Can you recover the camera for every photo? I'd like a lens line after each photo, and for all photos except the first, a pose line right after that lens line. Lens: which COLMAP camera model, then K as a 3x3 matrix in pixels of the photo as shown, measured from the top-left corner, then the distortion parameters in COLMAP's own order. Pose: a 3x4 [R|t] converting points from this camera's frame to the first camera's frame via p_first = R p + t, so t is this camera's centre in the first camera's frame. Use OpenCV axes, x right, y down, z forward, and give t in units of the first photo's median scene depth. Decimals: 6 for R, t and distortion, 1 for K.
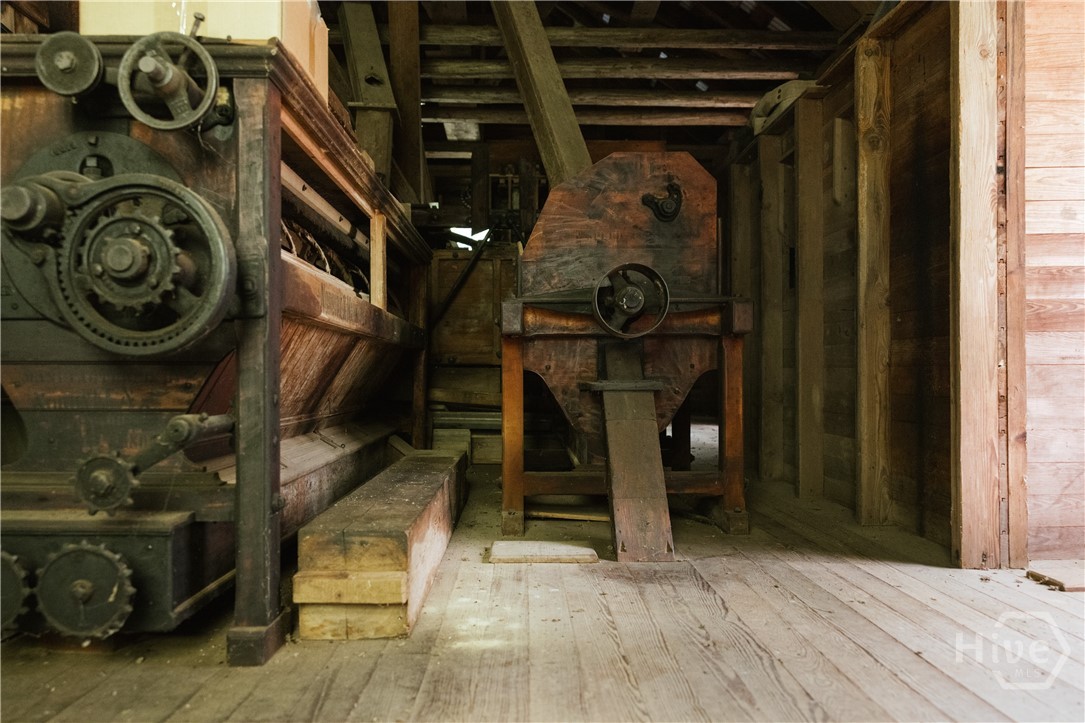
lens RADIAL K [[860.0, 0, 542.5], [0, 860.0, 361.5], [0, 0, 1]] dist [-0.003188, -0.006224]
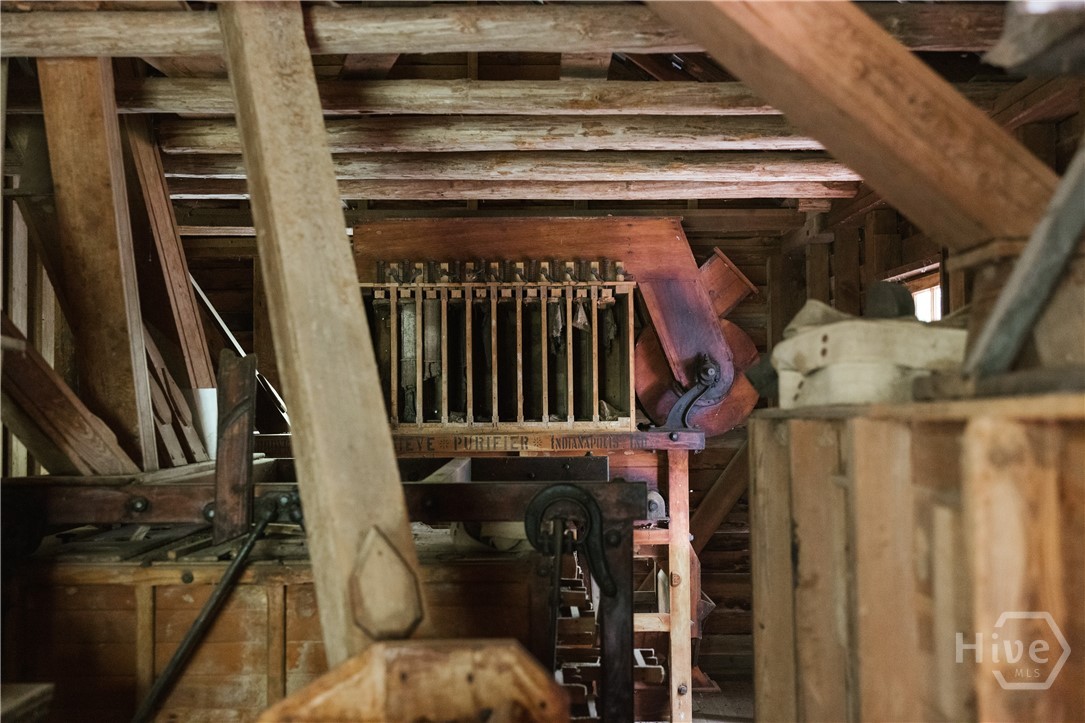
lens RADIAL K [[1411.5, 0, 542.5], [0, 1411.5, 361.5], [0, 0, 1]] dist [0.014566, -0.001472]
pose [[0.999910, -0.011930, -0.006123, 0.100523], [0.011535, 0.998073, -0.060968, -0.190890], [0.006839, 0.060892, 0.998121, 0.210757]]
